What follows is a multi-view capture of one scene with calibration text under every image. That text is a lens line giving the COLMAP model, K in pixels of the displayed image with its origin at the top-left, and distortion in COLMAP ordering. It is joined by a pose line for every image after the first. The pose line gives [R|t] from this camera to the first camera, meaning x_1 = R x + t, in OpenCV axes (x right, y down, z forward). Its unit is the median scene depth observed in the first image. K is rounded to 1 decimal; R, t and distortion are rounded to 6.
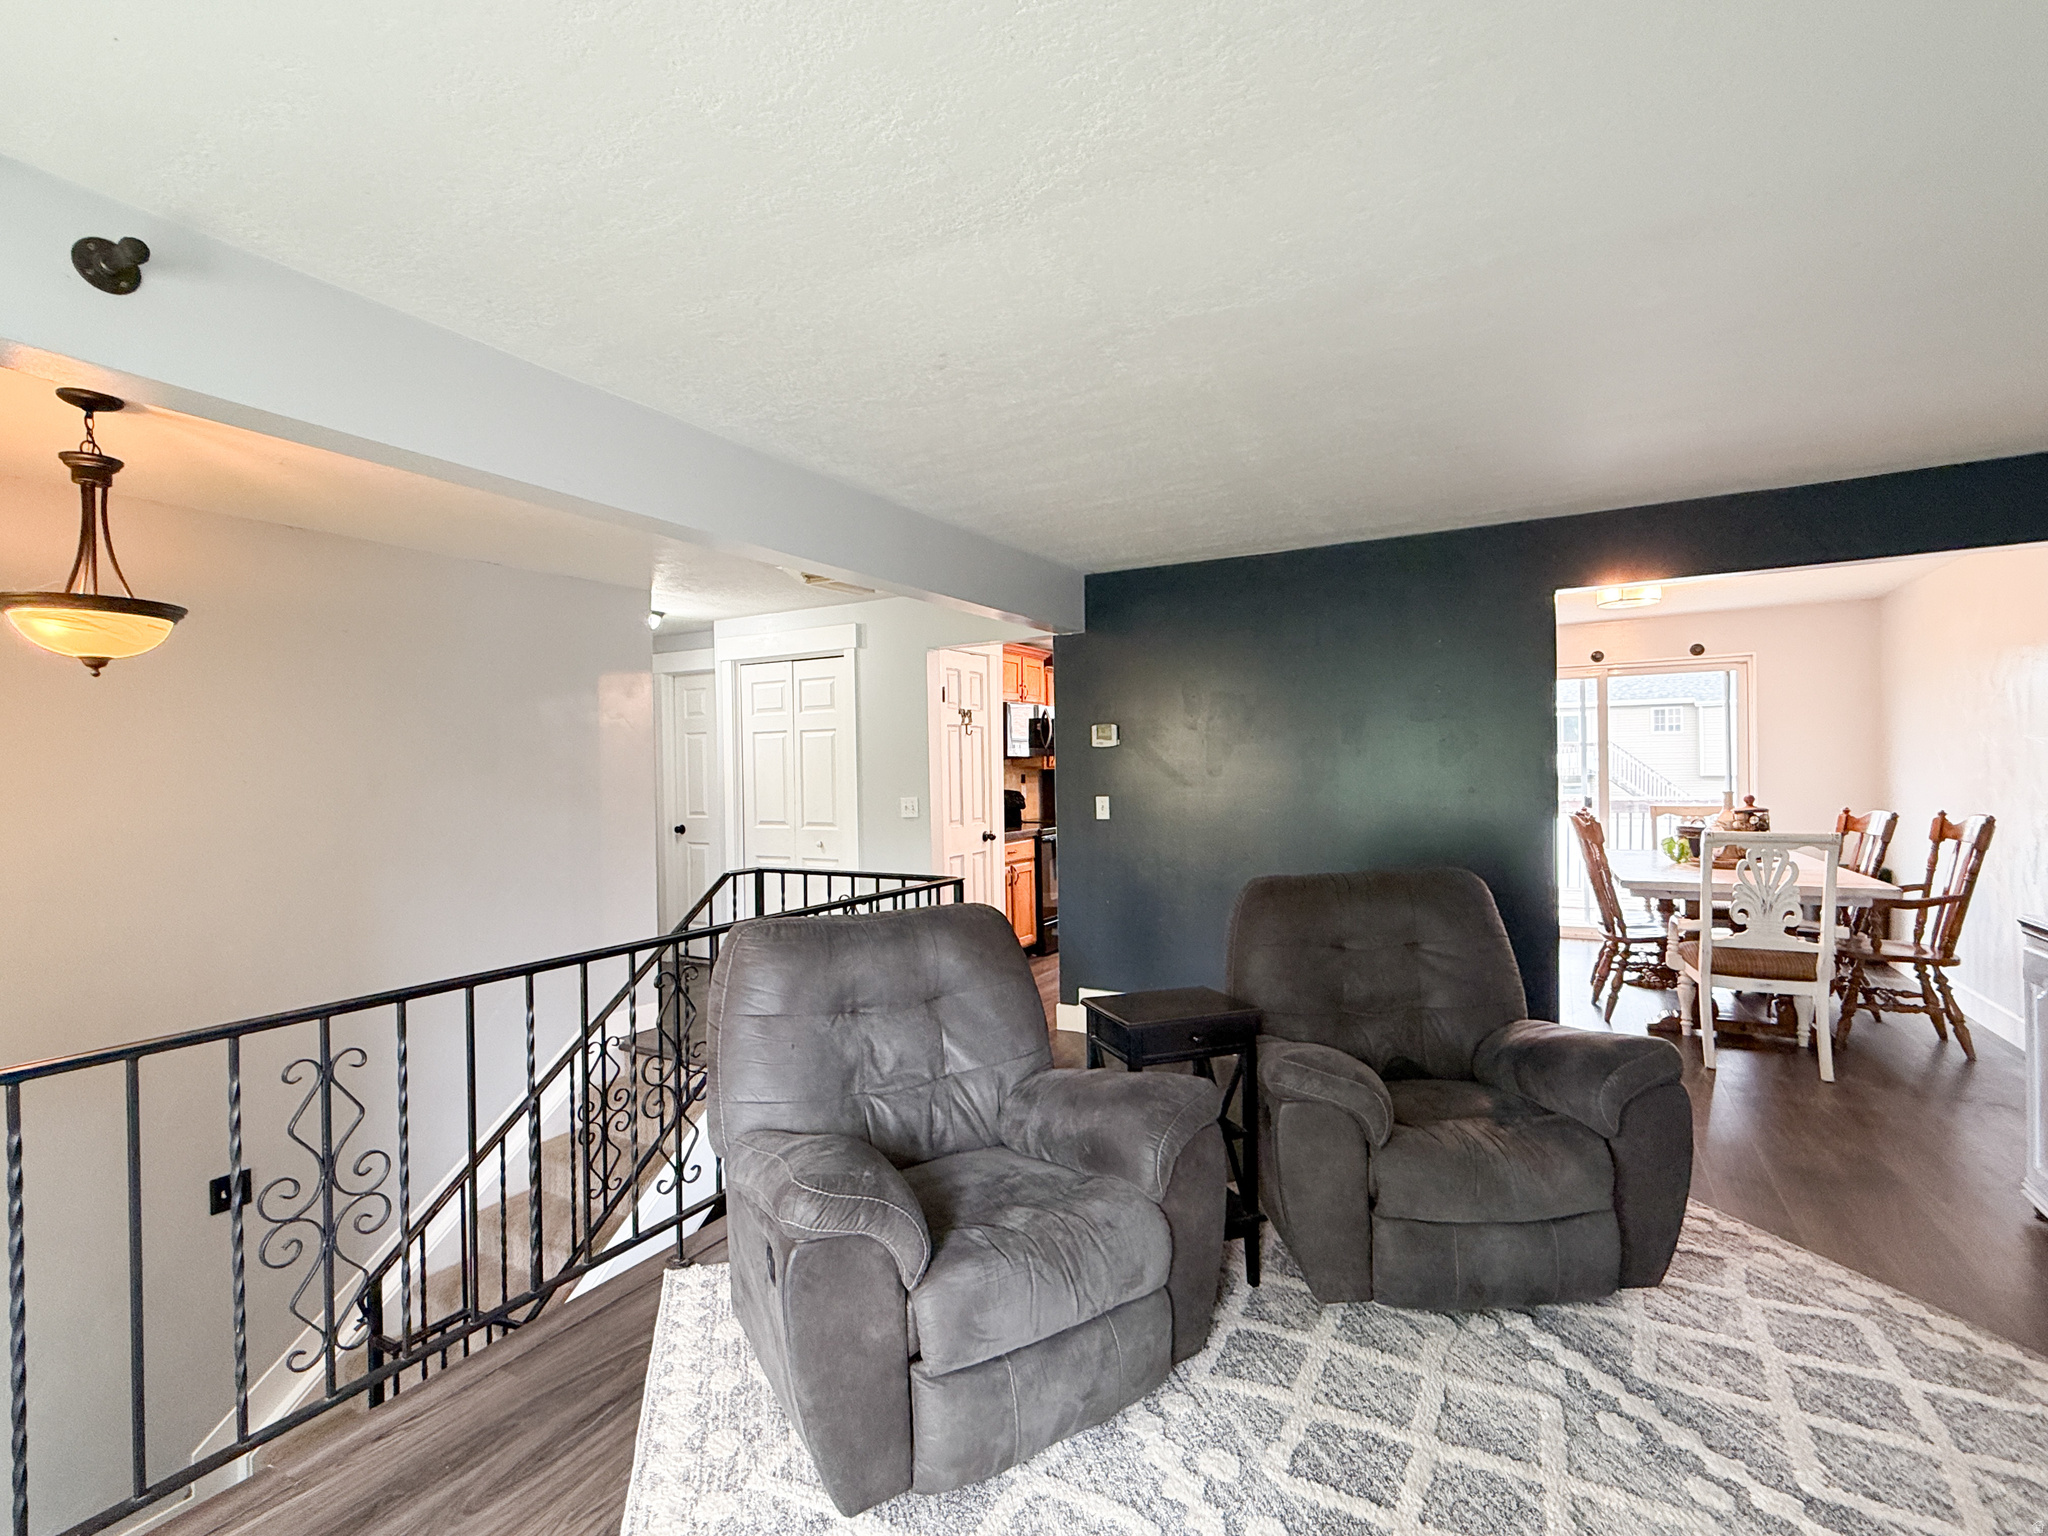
lens RADIAL K [[949.0, 0, 1025.9], [0, 949.0, 771.0], [0, 0, 1]] dist [-0.000245, 0.000782]
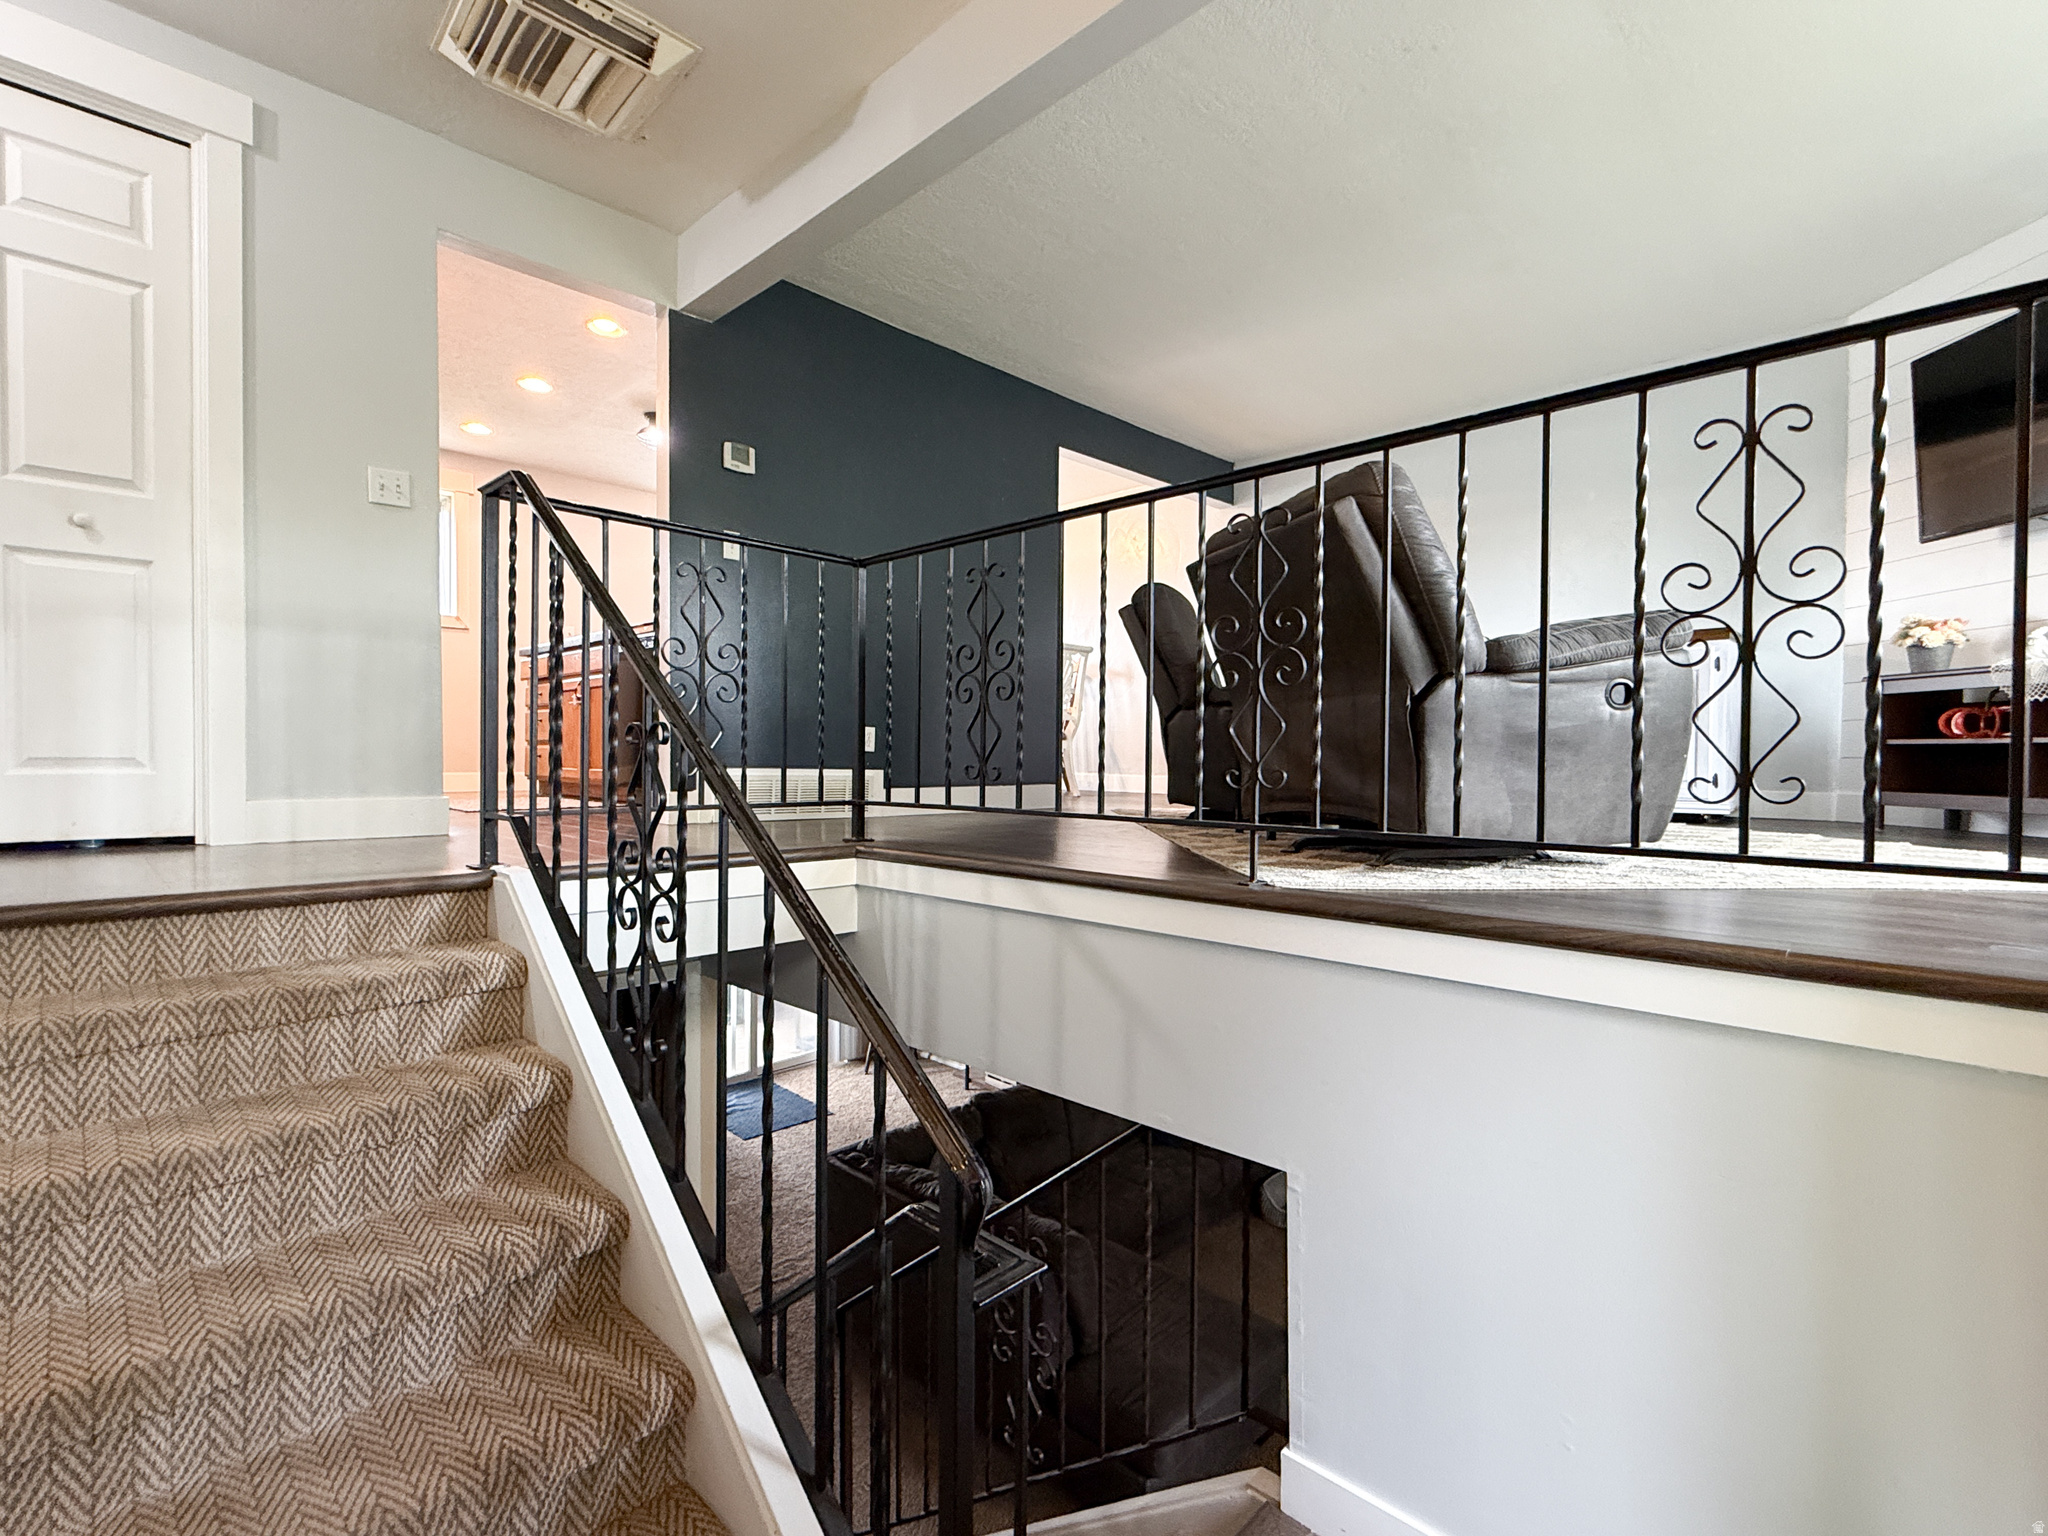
lens RADIAL K [[949.0, 0, 1025.9], [0, 949.0, 771.0], [0, 0, 1]] dist [-0.000245, 0.000782]
pose [[0.259490, 0.003242, 0.965740, -0.650000], [-0.003982, 0.999989, -0.002287, 0.235791], [-0.965738, -0.003252, 0.259500, 0.538997]]
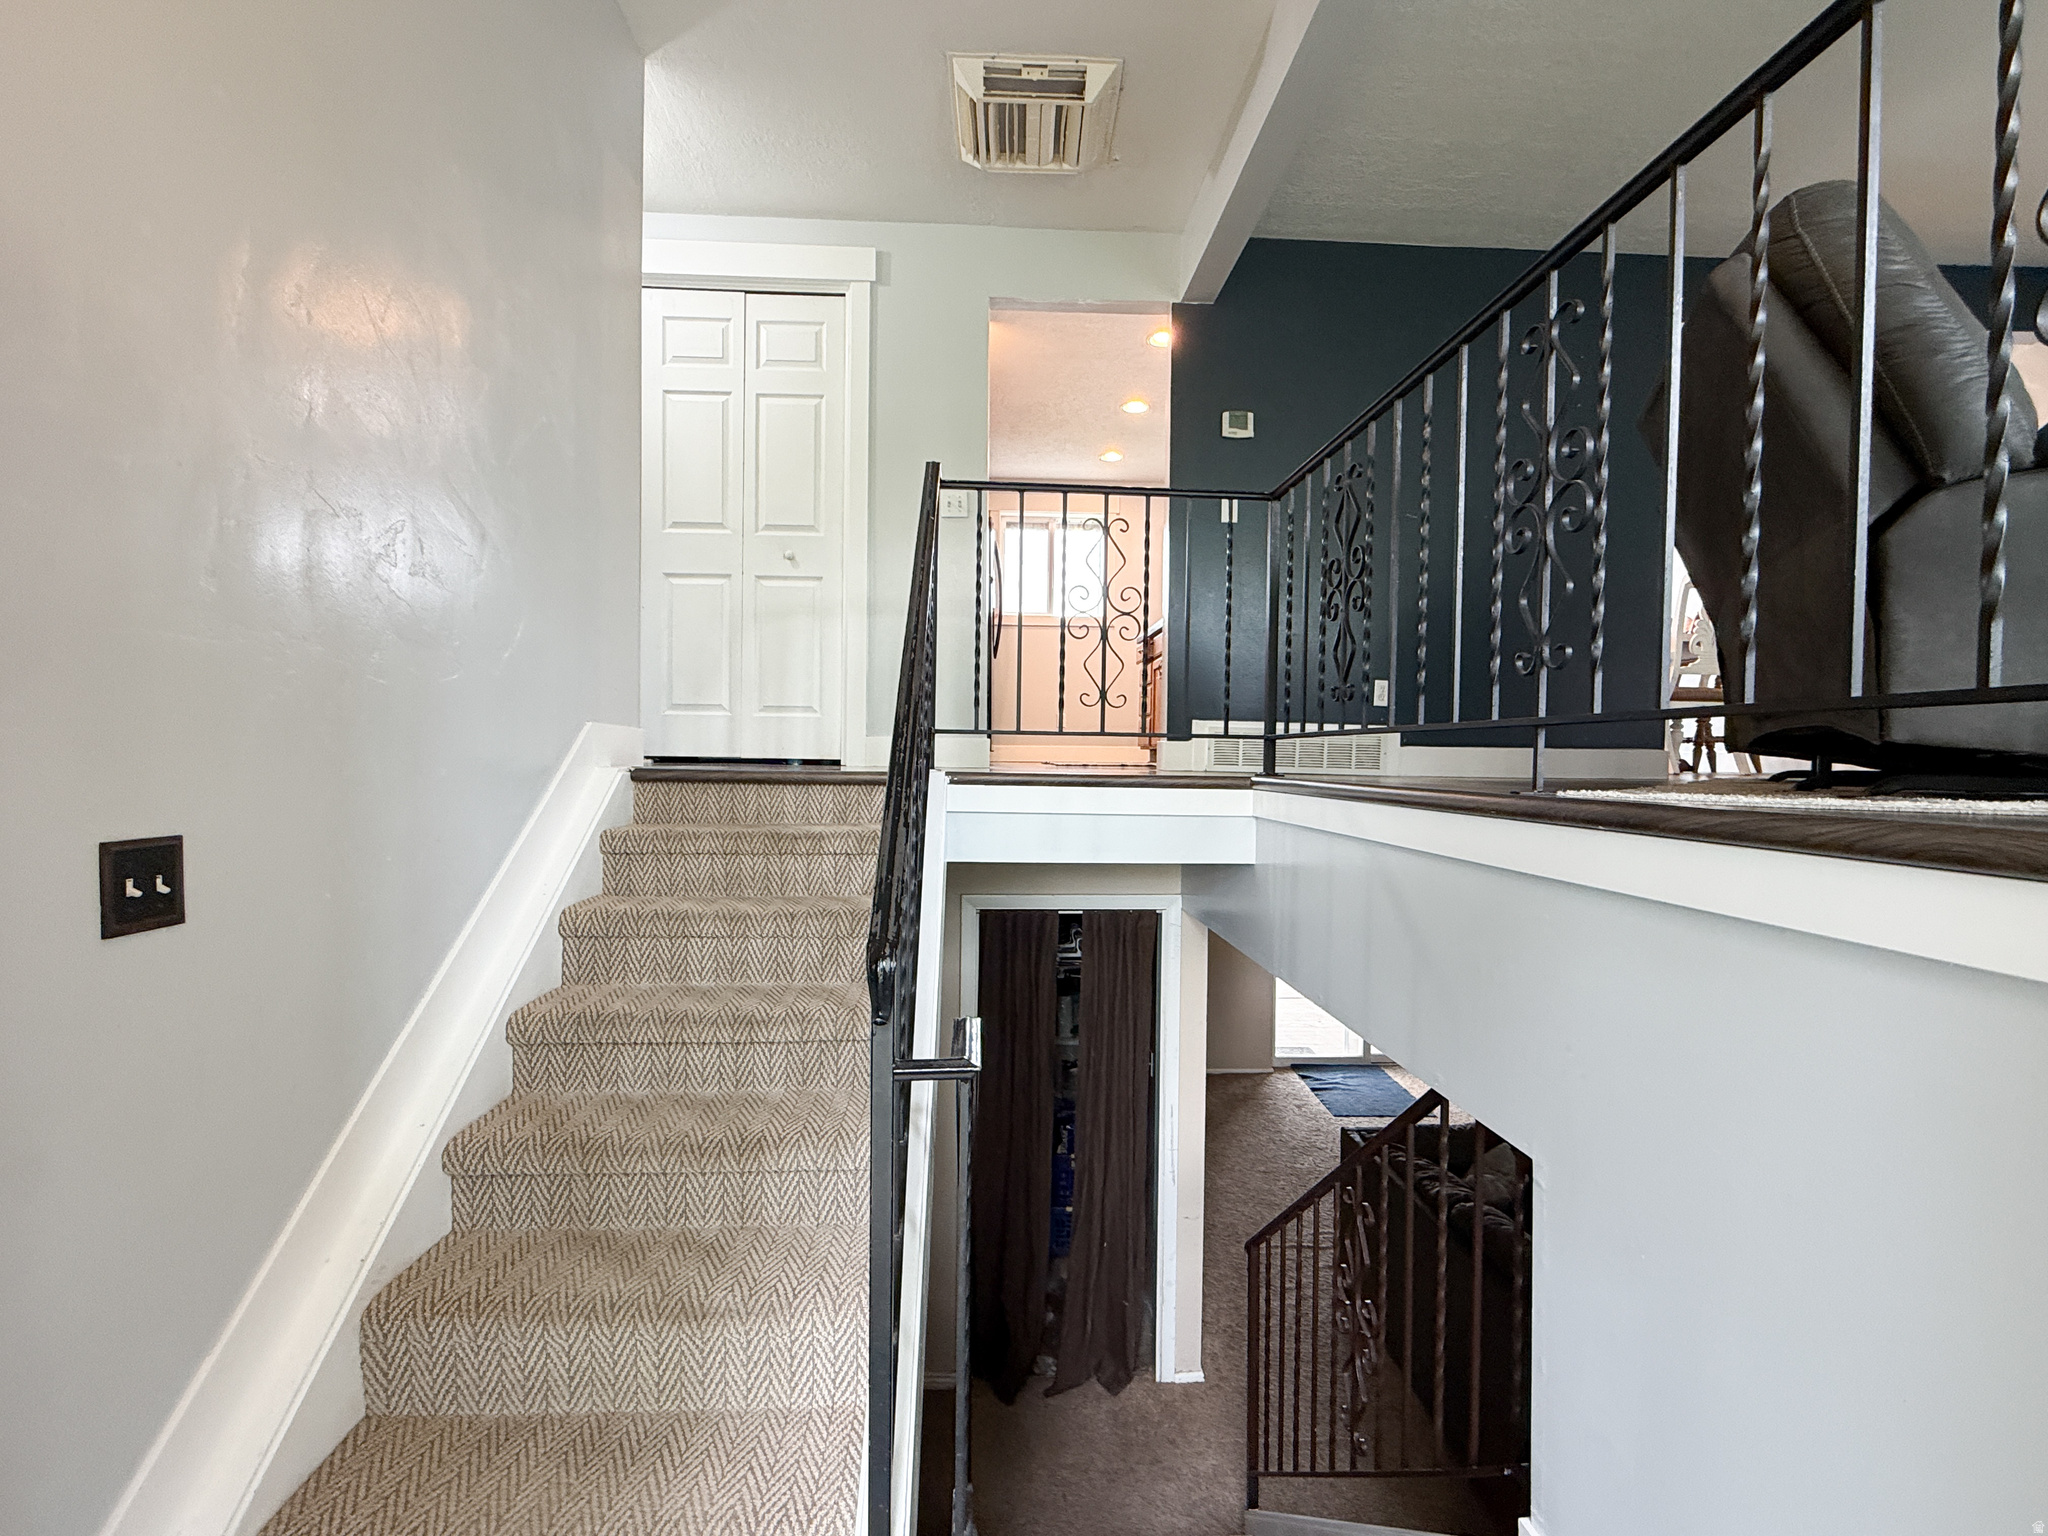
lens RADIAL K [[949.0, 0, 1025.9], [0, 949.0, 771.0], [0, 0, 1]] dist [-0.000245, 0.000782]
pose [[0.844679, 0.018728, 0.534945, -0.538334], [-0.023115, 0.999732, 0.001499, 0.281657], [-0.534773, -0.013632, 0.844886, 0.362646]]
